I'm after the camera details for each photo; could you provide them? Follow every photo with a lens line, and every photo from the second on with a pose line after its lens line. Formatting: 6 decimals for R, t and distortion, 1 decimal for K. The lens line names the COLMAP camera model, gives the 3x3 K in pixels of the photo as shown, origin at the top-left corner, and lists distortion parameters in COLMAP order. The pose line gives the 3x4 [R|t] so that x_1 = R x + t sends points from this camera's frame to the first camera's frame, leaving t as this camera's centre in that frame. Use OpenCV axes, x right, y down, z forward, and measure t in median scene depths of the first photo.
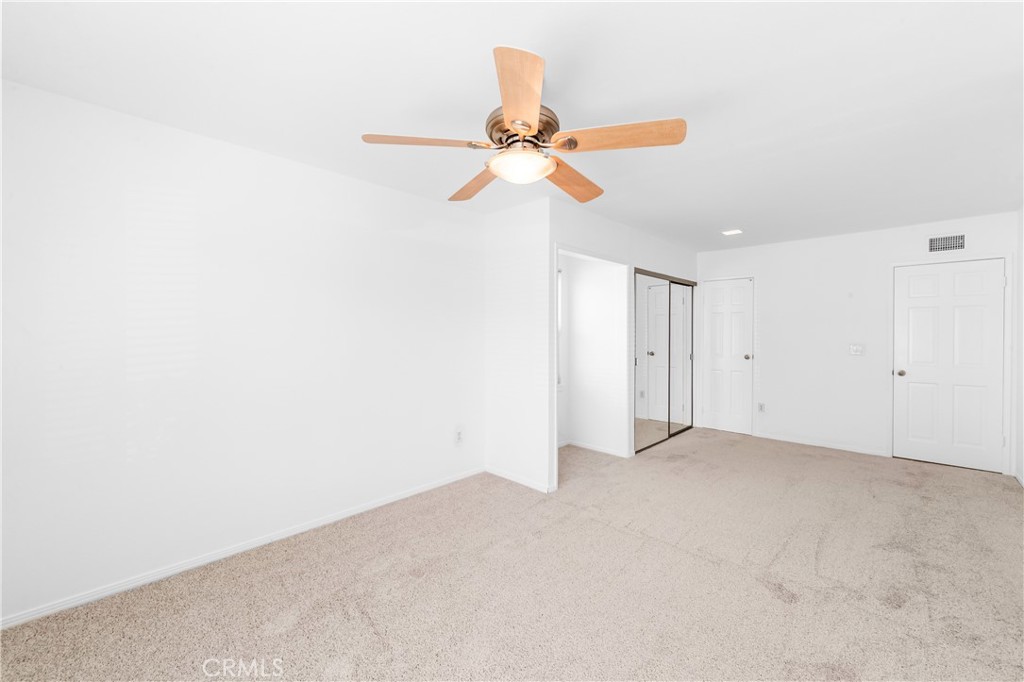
lens RADIAL K [[416.3, 0, 513.4], [0, 416.3, 340.6], [0, 0, 1]] dist [-0.001711, -0.000276]
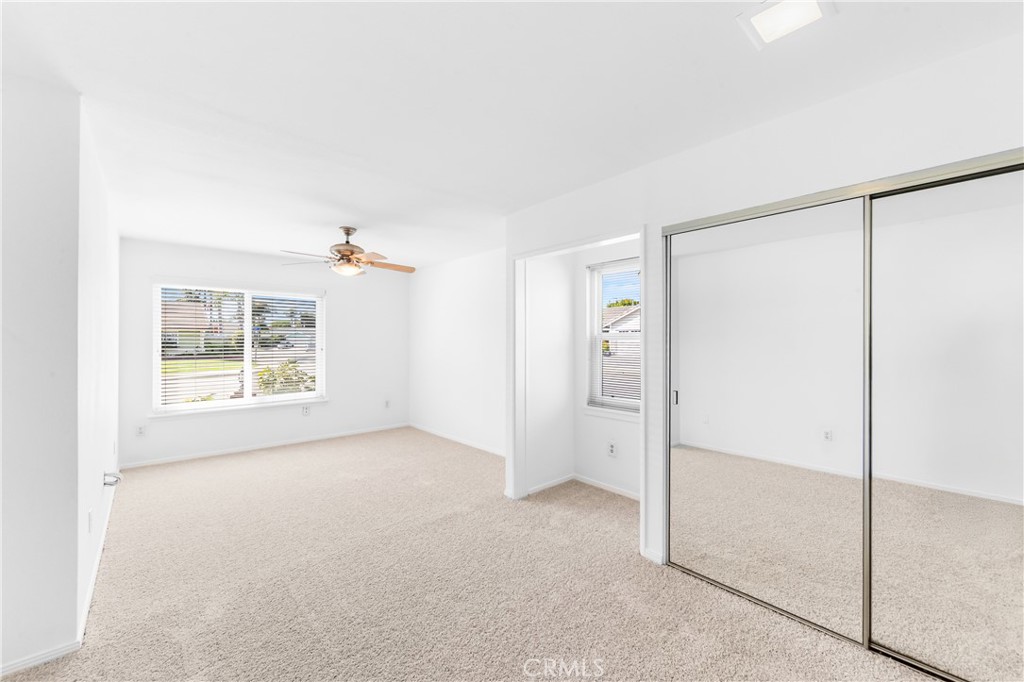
lens RADIAL K [[407.5, 0, 513.9], [0, 407.5, 338.1], [0, 0, 1]] dist [-0.003103, -0.000306]
pose [[-0.083768, -0.010064, -0.996434, 0.768818], [-0.017169, 0.999815, -0.008655, -0.016000], [0.996337, 0.016382, -0.083926, 0.761591]]
